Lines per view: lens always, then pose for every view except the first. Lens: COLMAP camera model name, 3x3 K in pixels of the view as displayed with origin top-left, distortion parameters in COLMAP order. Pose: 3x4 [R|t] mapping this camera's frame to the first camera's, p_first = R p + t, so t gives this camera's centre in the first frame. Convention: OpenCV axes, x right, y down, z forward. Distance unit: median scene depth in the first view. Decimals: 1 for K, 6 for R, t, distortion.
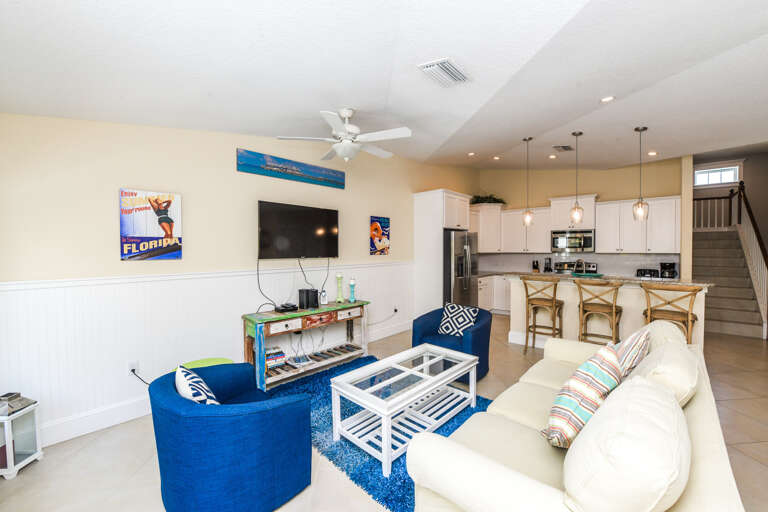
lens RADIAL K [[301.7, 0, 402.9], [0, 301.7, 253.4], [0, 0, 1]] dist [-0.012820, -0.001979]
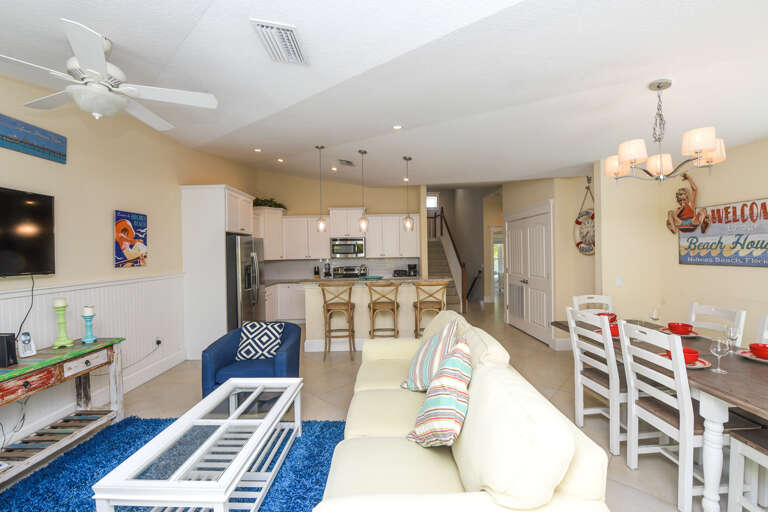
lens RADIAL K [[301.7, 0, 381.4], [0, 301.7, 254.7], [0, 0, 1]] dist [-0.012820, -0.001979]
pose [[0.755370, -0.012062, 0.655188, -0.109121], [0.022650, 0.999714, -0.007709, -0.005828], [-0.654907, 0.020663, 0.755427, 0.118243]]
